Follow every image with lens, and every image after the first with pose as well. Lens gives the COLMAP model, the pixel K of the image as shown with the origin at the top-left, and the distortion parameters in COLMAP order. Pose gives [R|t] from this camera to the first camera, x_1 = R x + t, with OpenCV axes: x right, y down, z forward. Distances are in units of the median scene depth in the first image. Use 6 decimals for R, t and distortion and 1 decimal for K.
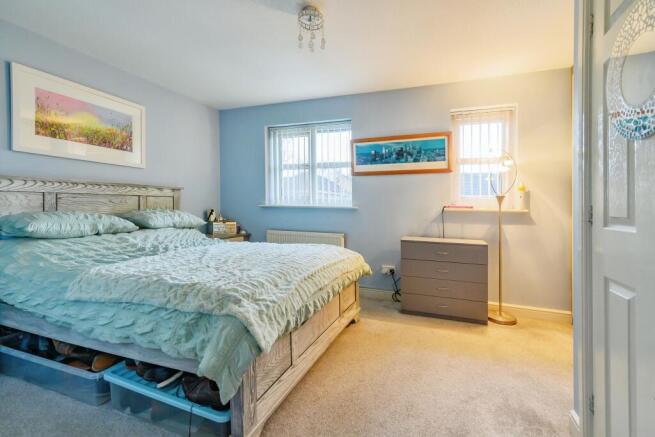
lens RADIAL K [[298.0, 0, 329.4], [0, 298.0, 213.2], [0, 0, 1]] dist [-0.005072, -0.000296]
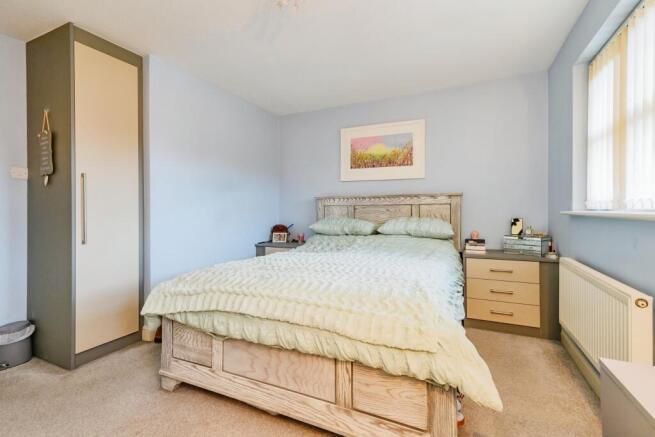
lens RADIAL K [[298.0, 0, 330.1], [0, 298.0, 215.7], [0, 0, 1]] dist [-0.005072, -0.000296]
pose [[-0.041940, -0.002315, -0.999117, 0.472368], [-0.024305, 0.999704, -0.001296, -0.010256], [0.998824, 0.024229, -0.041984, 0.778600]]
